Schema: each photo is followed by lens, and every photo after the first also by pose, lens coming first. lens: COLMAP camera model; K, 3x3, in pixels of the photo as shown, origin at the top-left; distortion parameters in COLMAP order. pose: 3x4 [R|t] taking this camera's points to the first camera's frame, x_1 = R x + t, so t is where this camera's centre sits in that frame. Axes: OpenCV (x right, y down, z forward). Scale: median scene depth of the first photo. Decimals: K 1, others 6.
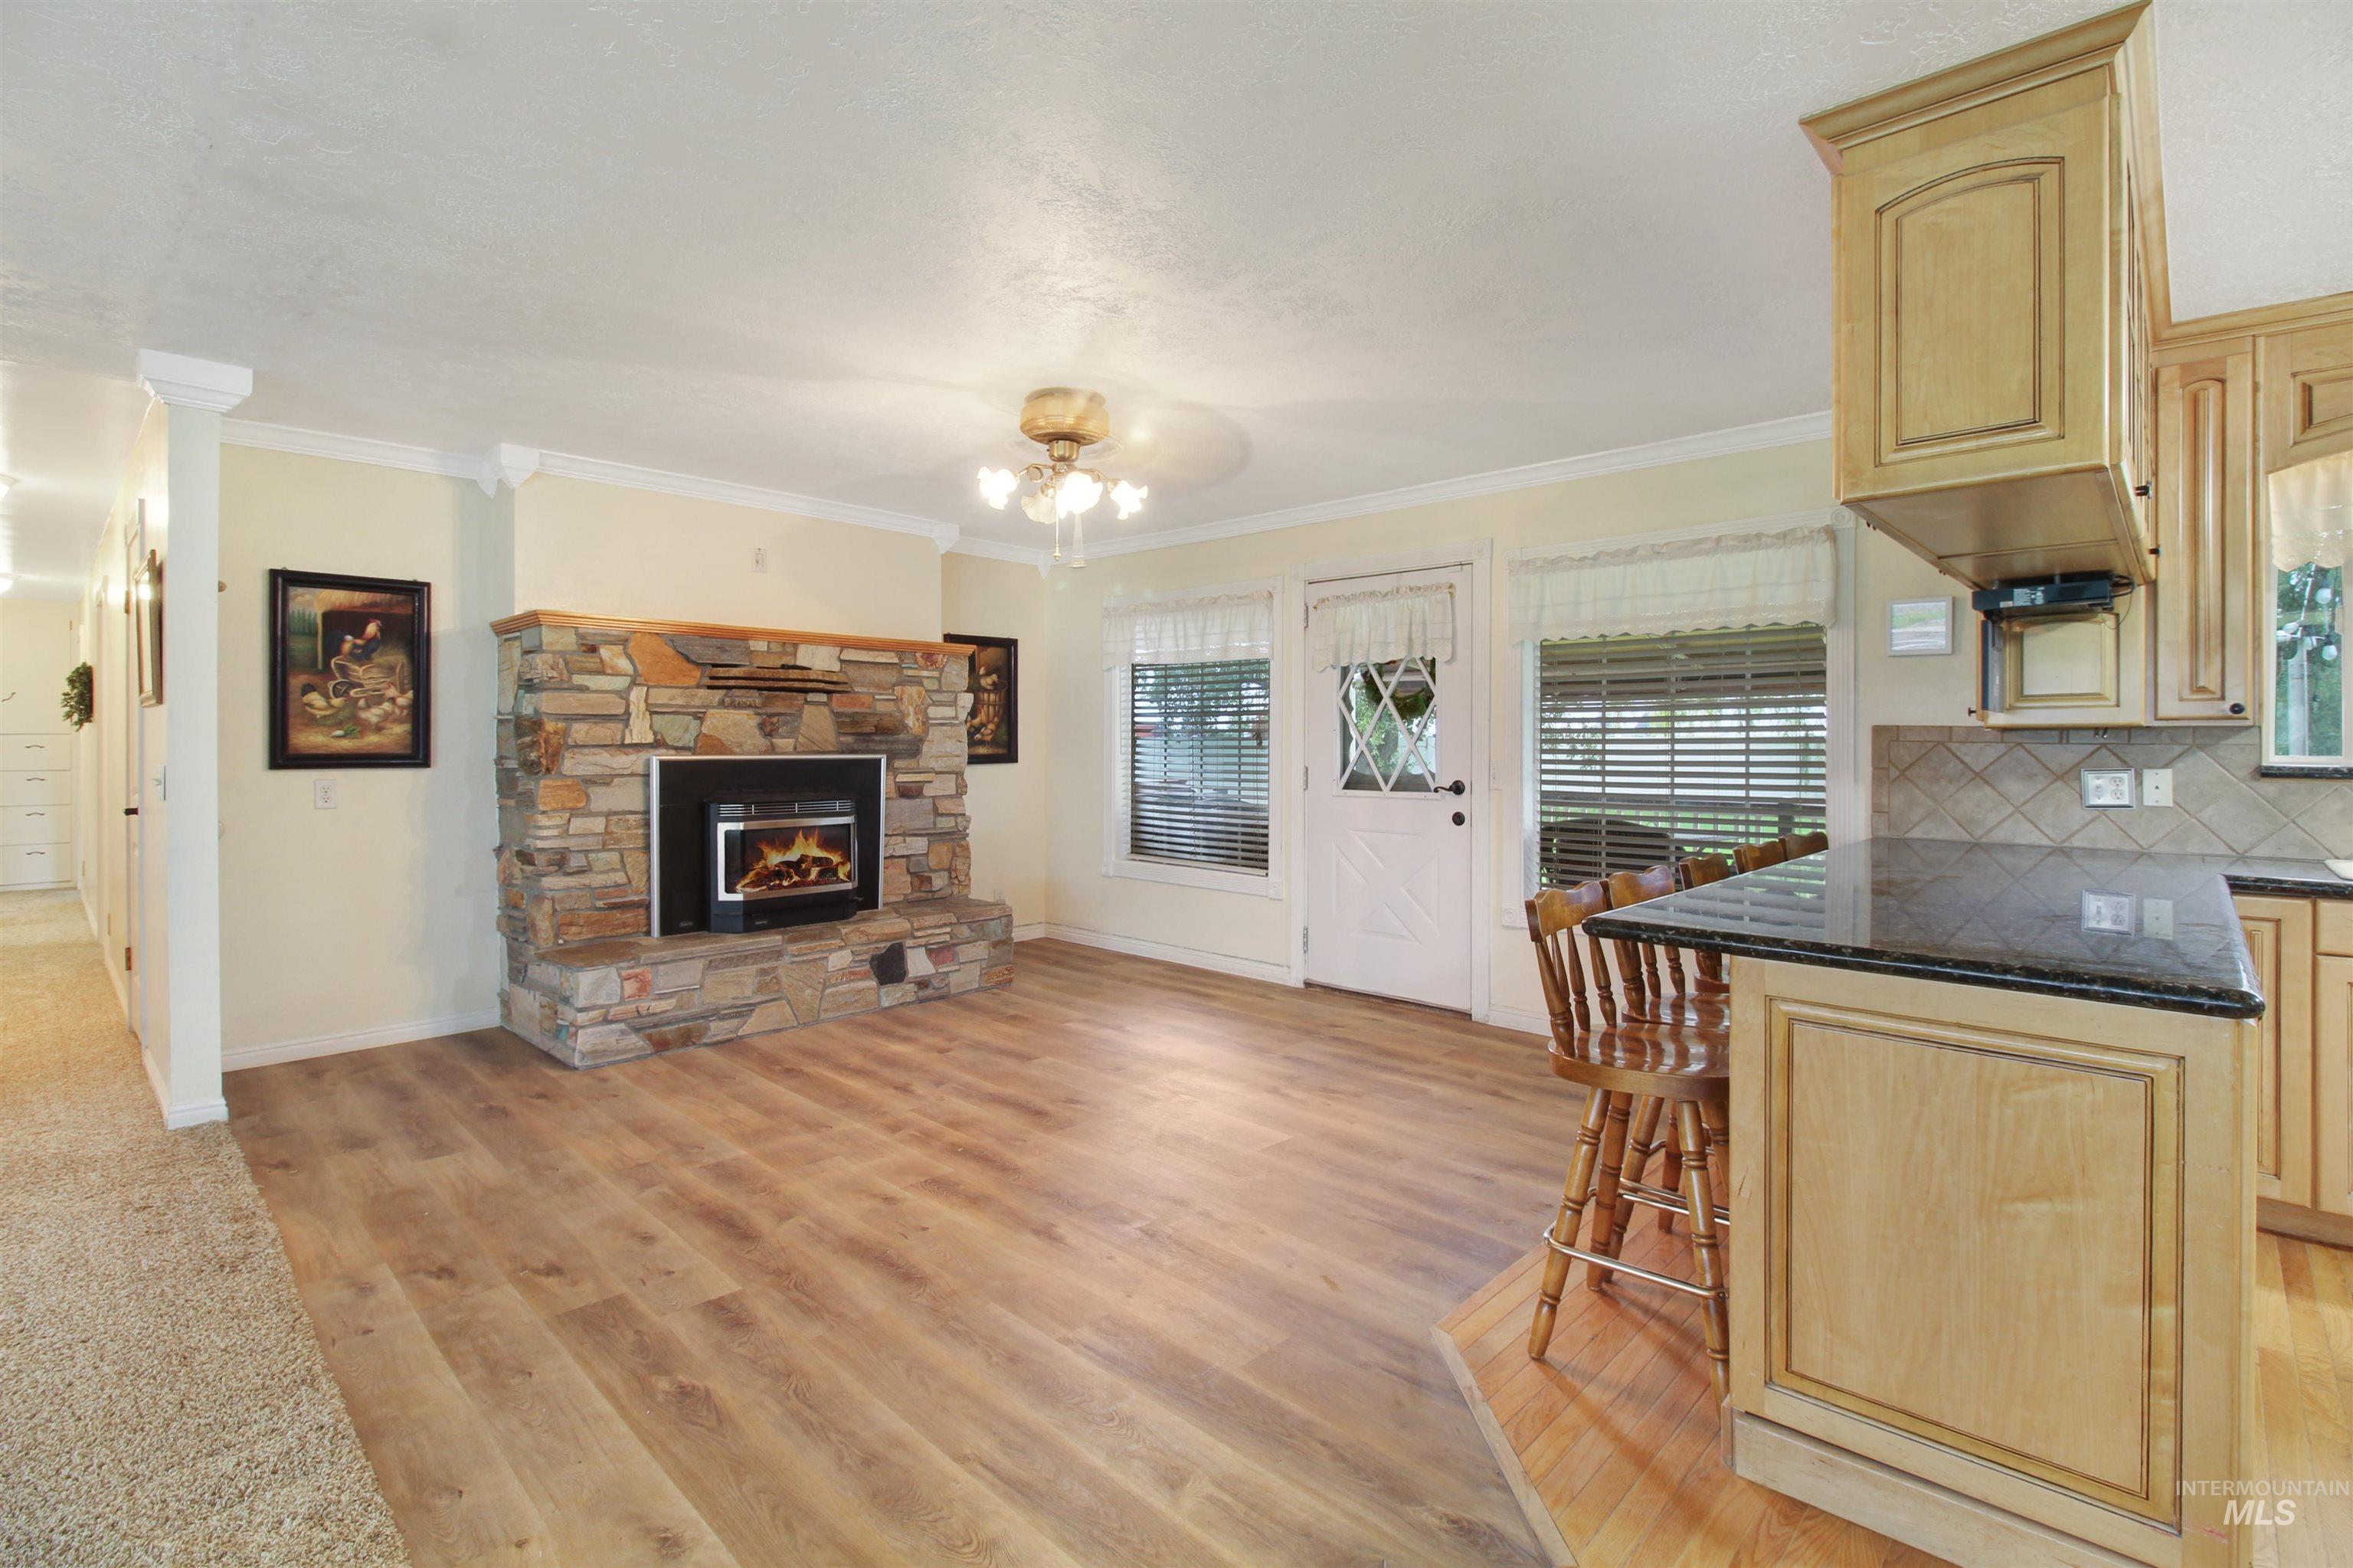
lens RADIAL K [[1101.6, 0, 1201.9], [0, 1101.6, 767.4], [0, 0, 1]] dist [-0.003041, 0.002956]
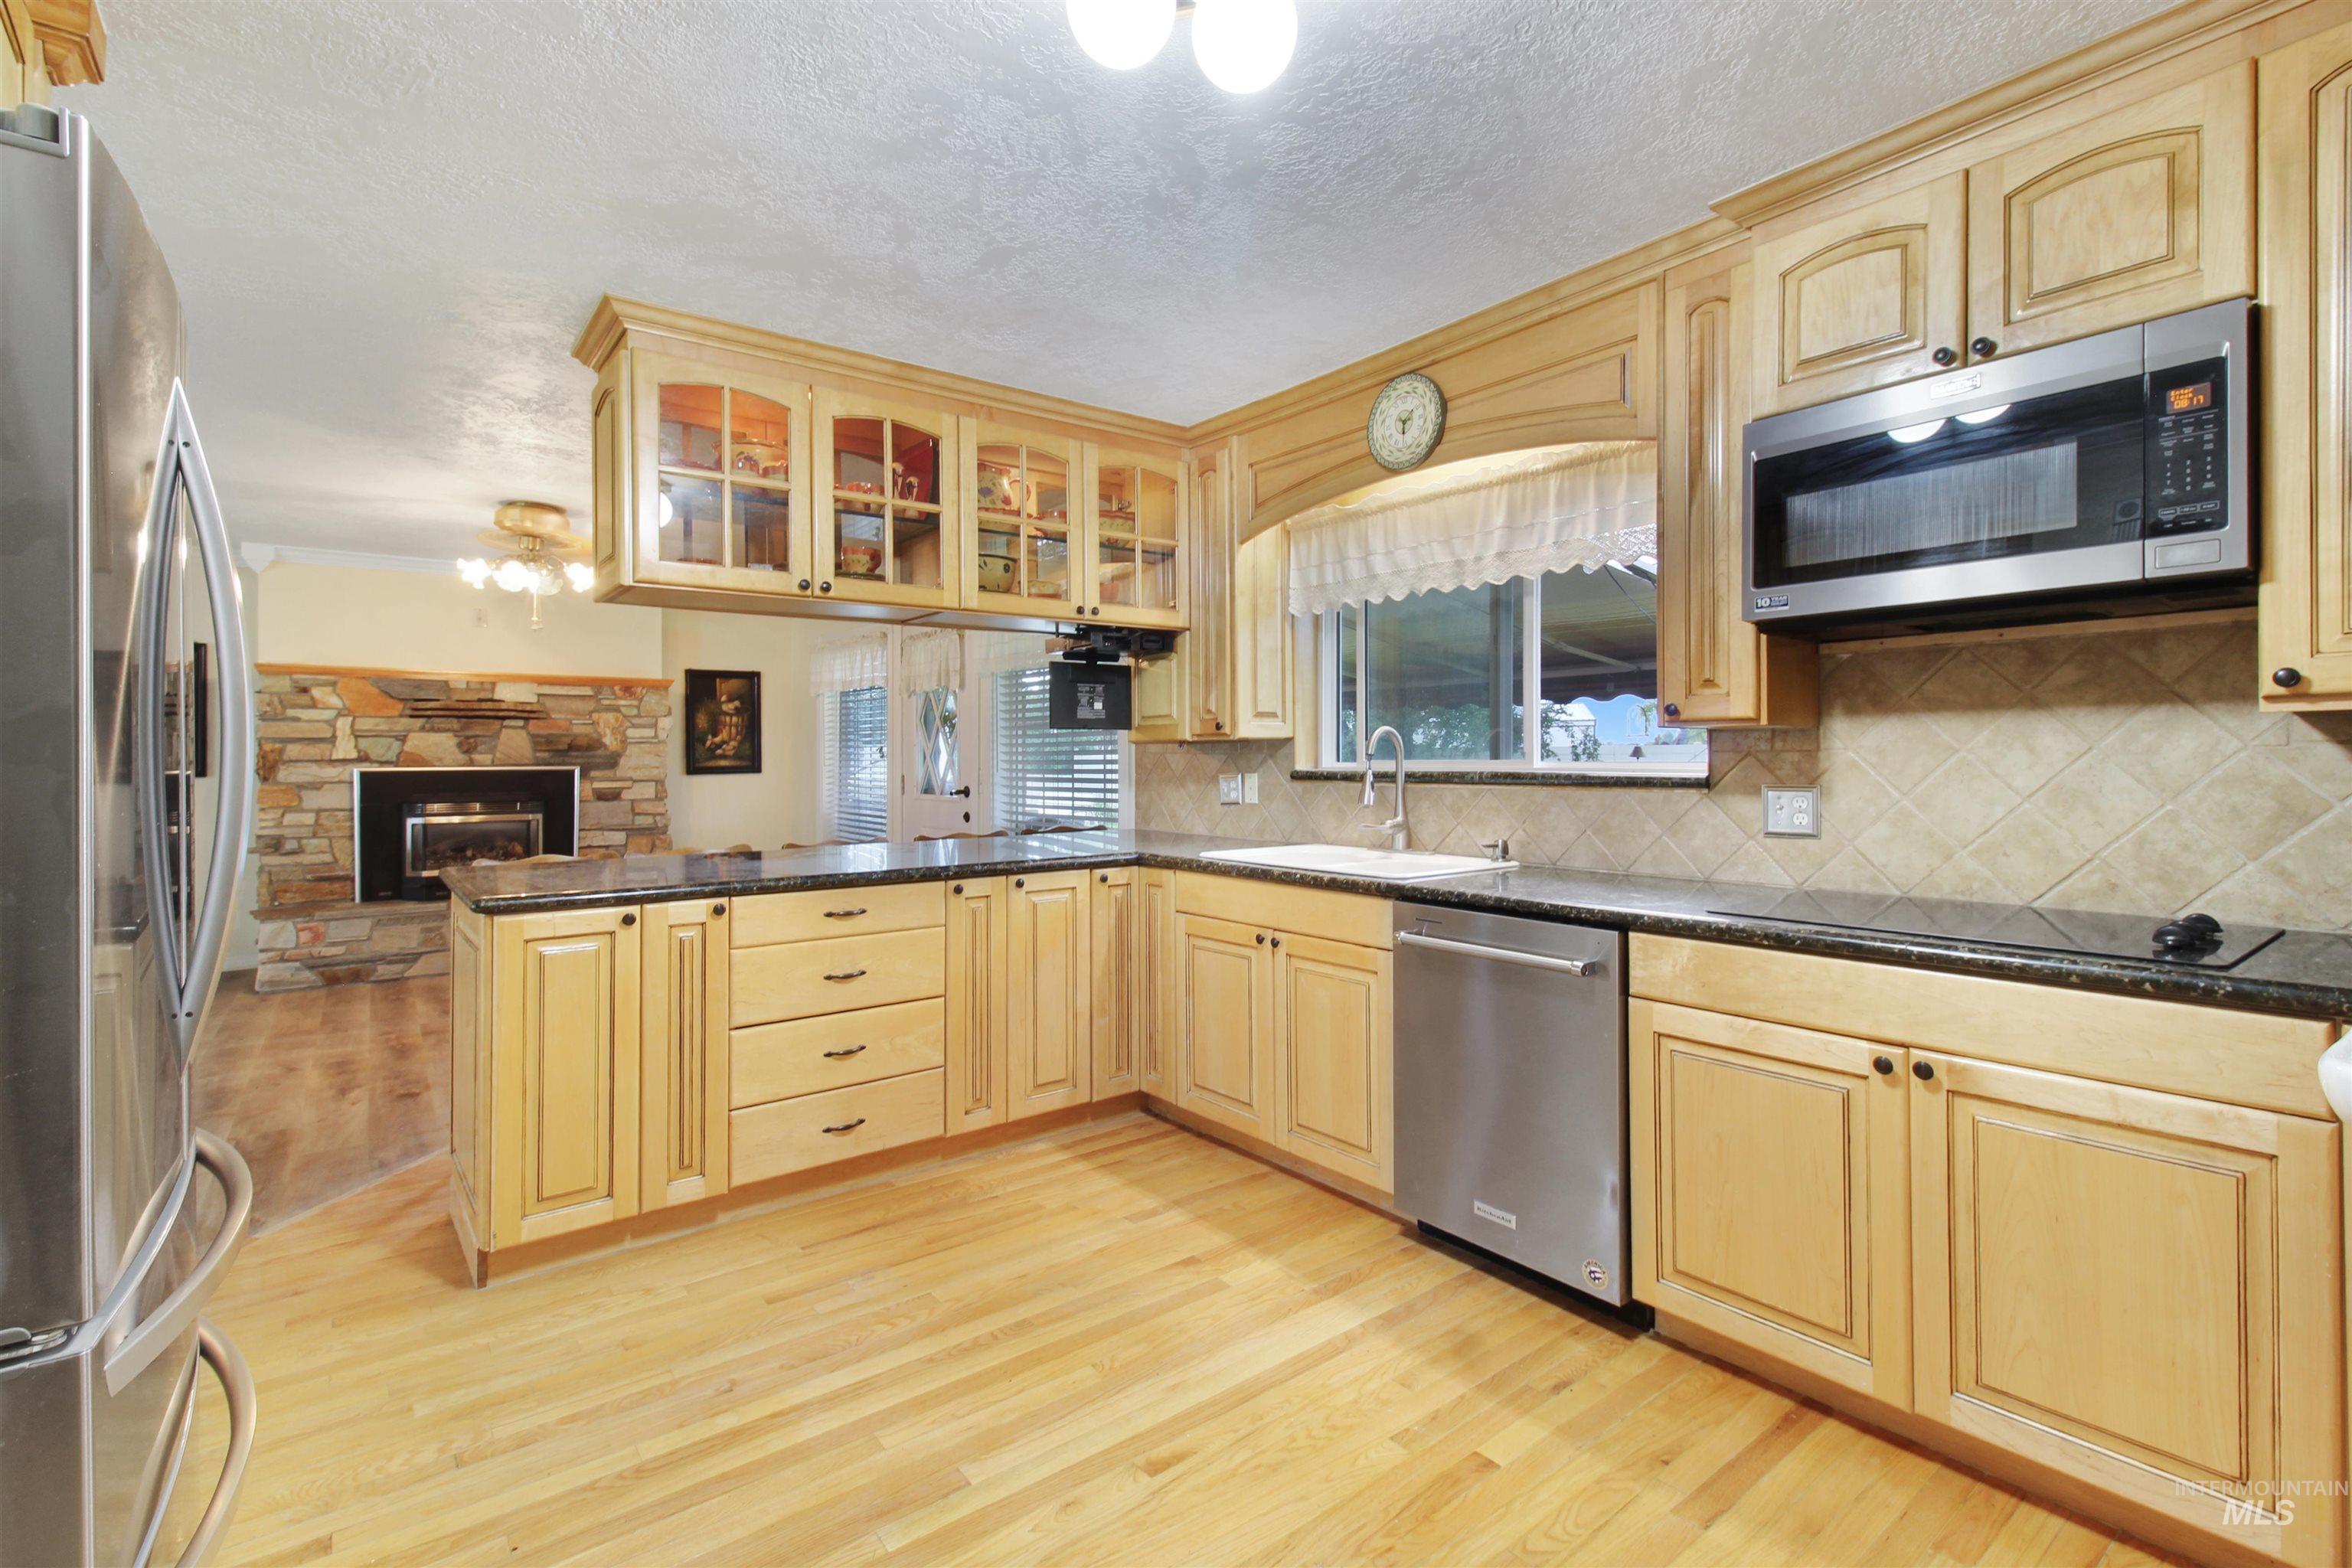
lens RADIAL K [[1101.1, 0, 1222.7], [0, 1101.1, 760.1], [0, 0, 1]] dist [-0.003041, 0.002956]
pose [[0.988841, -0.004980, -0.148888, 0.762827], [0.002338, 0.999837, -0.017912, 0.006457], [0.148953, 0.017364, 0.988692, -0.178531]]
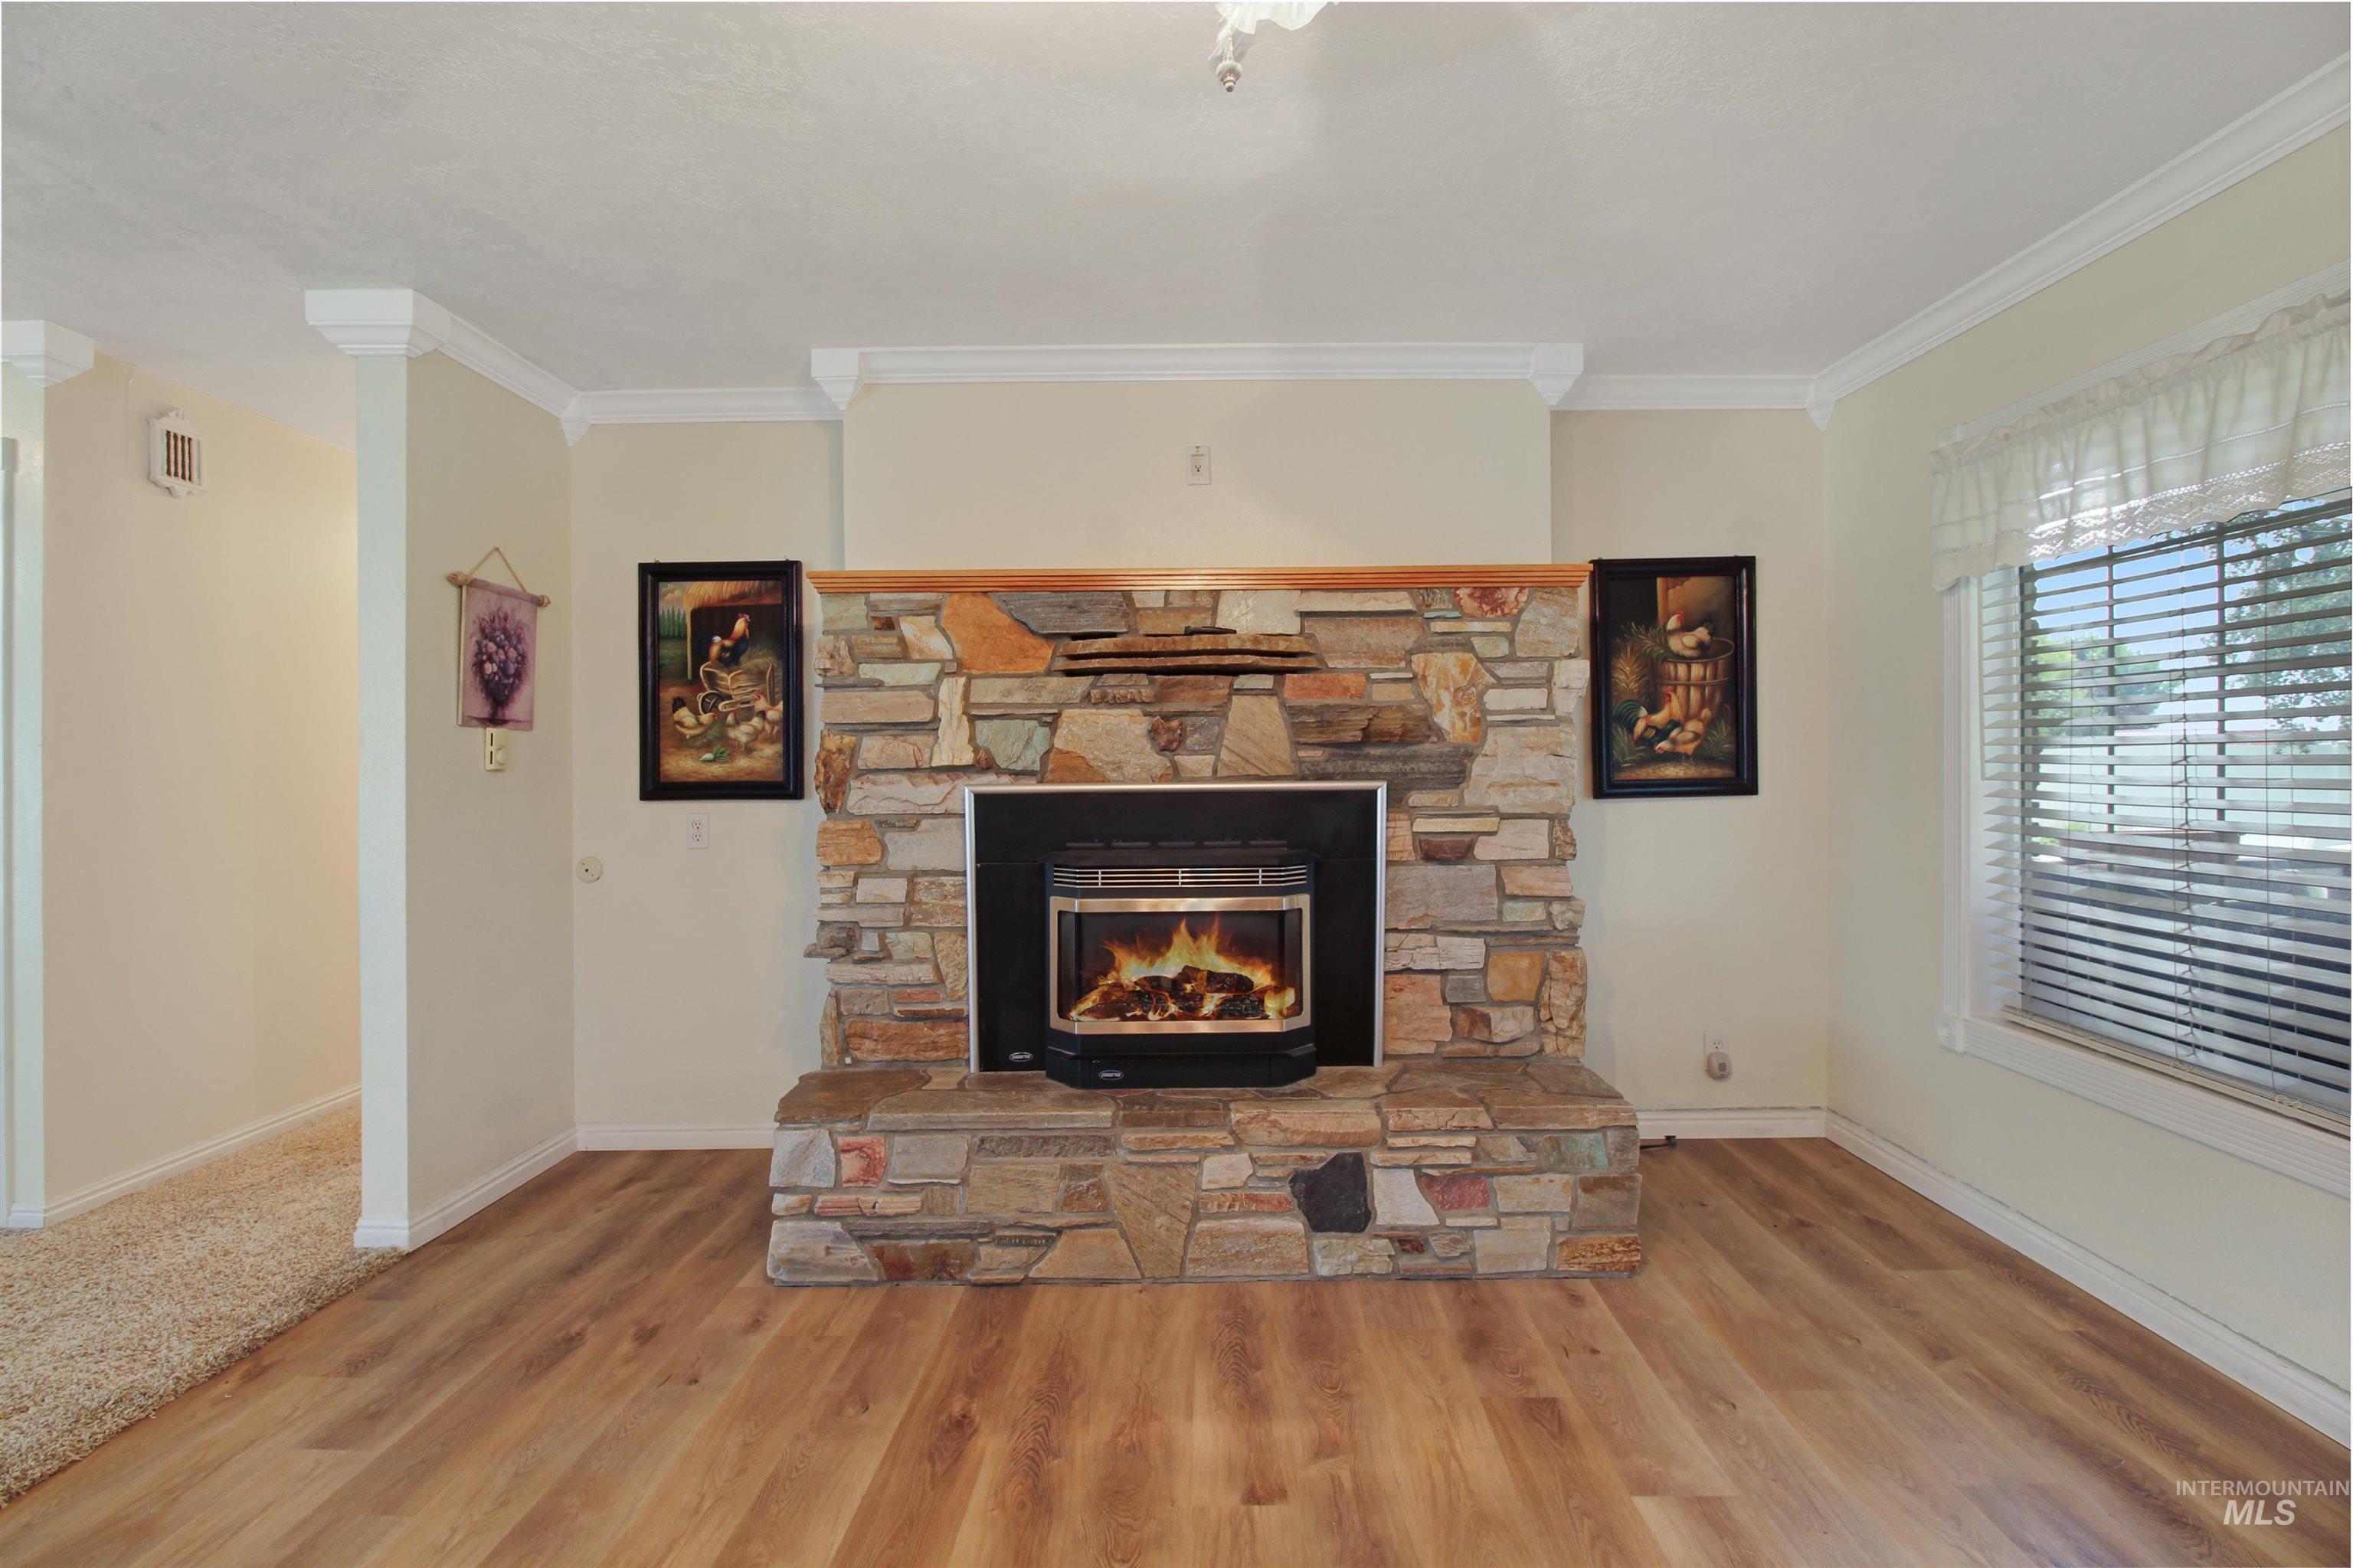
lens RADIAL K [[1101.6, 0, 1198.7], [0, 1101.6, 769.8], [0, 0, 1]] dist [-0.003041, 0.002956]
pose [[0.669462, -0.004494, -0.742833, 0.061619], [-0.004820, 0.999934, -0.010393, -0.013689], [0.742831, 0.010538, 0.669396, 0.680712]]
